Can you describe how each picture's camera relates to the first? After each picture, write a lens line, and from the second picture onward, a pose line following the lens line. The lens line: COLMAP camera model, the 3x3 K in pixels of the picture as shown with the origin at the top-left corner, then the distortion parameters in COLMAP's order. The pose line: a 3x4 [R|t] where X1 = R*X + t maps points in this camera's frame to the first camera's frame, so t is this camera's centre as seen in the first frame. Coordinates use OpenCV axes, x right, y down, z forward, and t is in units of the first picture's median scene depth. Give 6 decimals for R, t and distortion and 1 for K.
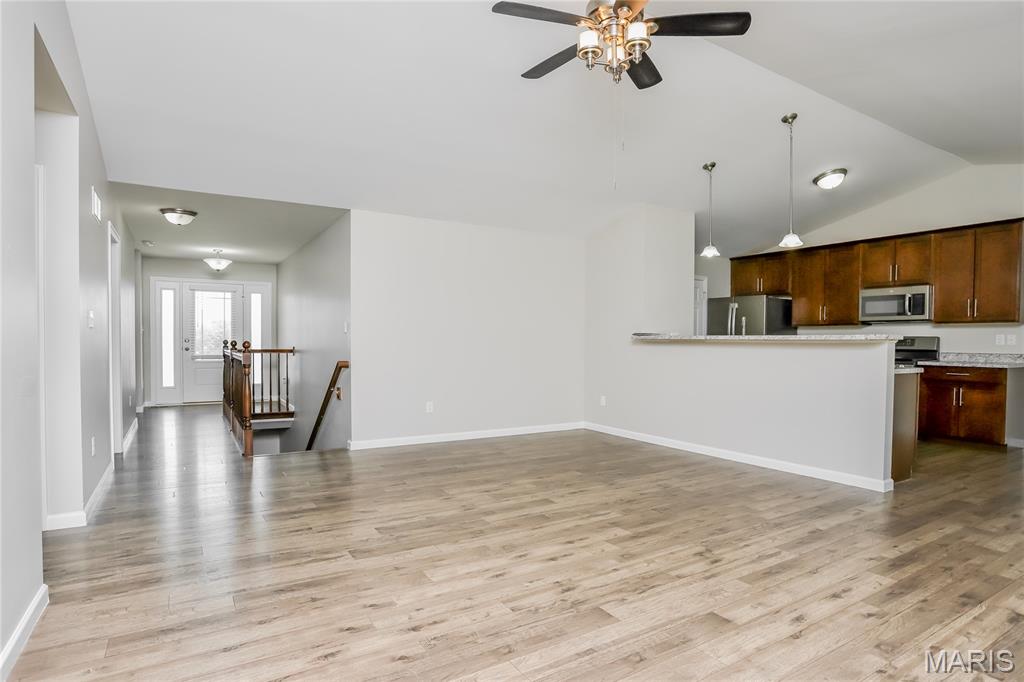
lens RADIAL K [[537.7, 0, 511.2], [0, 537.7, 383.4], [0, 0, 1]] dist [-0.071380, 0.027996]
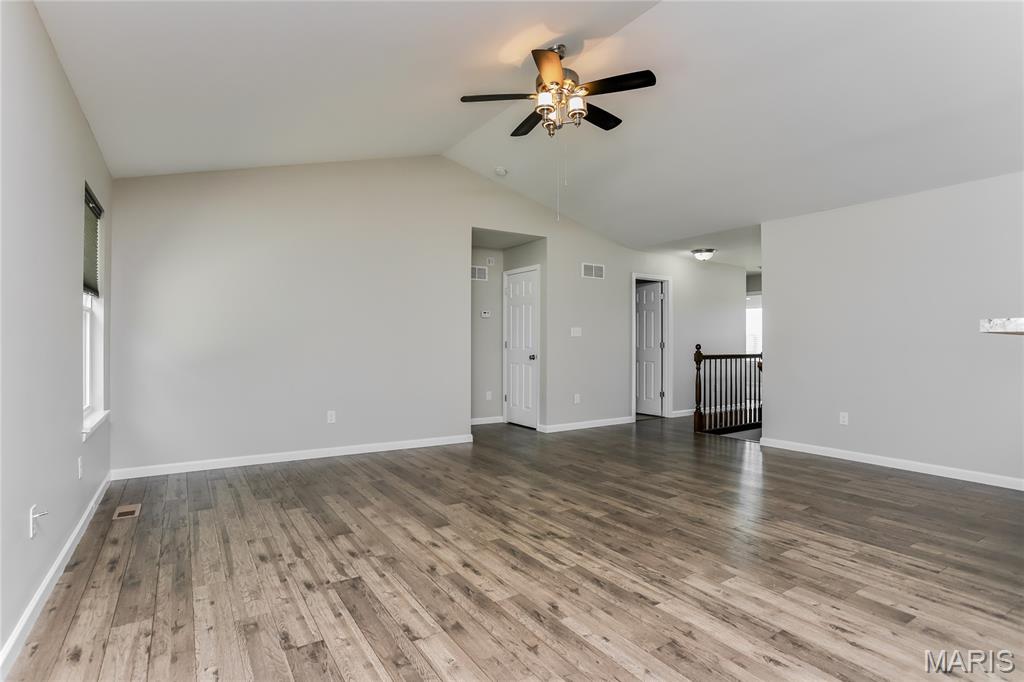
lens RADIAL K [[542.7, 0, 508.9], [0, 542.7, 337.0], [0, 0, 1]] dist [-0.070346, 0.031831]
pose [[0.028113, -0.004125, -0.999596, 1.487252], [-0.075952, 0.997092, -0.006251, -0.086232], [0.996715, 0.076097, 0.027718, 0.825794]]
